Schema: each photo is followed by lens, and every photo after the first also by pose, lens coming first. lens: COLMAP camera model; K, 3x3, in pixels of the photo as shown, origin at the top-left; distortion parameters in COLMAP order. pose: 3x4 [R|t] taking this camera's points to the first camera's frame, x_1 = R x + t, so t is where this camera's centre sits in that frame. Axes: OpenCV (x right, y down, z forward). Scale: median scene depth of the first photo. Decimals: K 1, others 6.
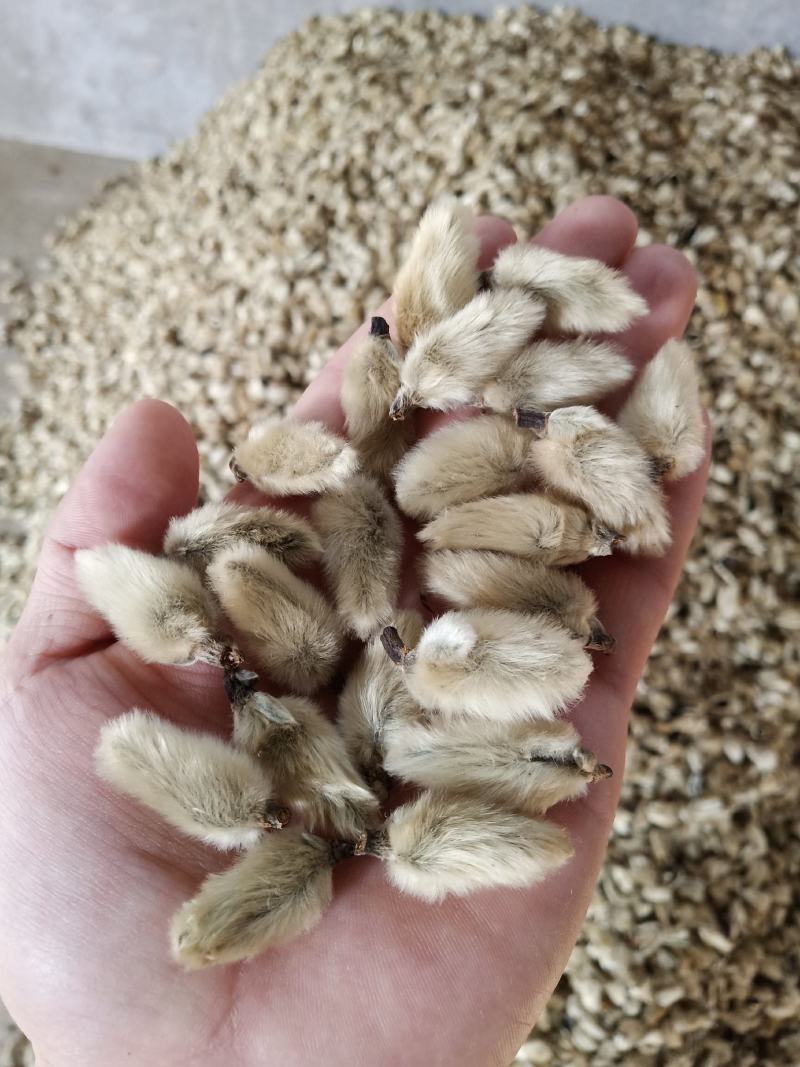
lens RADIAL K [[832.7, 0, 387.3], [0, 832.7, 499.6], [0, 0, 1]] dist [-0.075043, 0.075834]
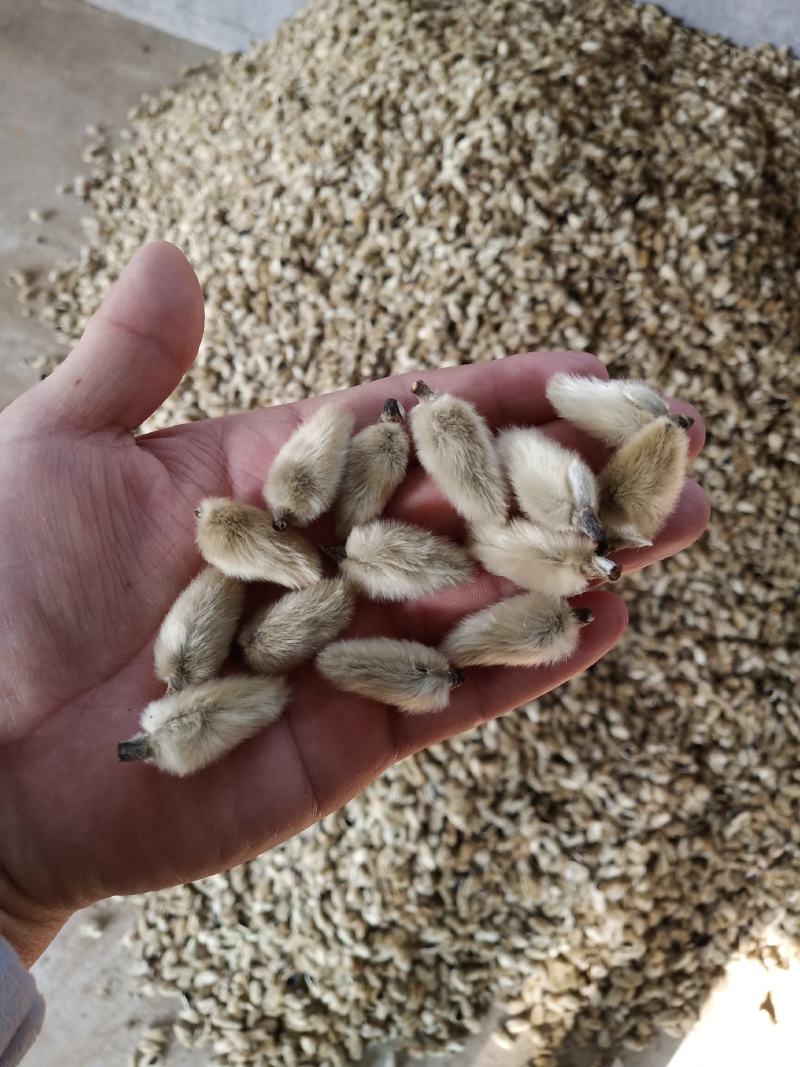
lens RADIAL K [[832.7, 0, 387.3], [0, 832.7, 499.6], [0, 0, 1]] dist [-0.075043, 0.075834]
pose [[0.983870, 0.176644, -0.028222, 0.096792], [-0.173162, 0.980055, 0.097505, 0.055746], [0.044882, -0.091045, 0.994835, -0.253877]]
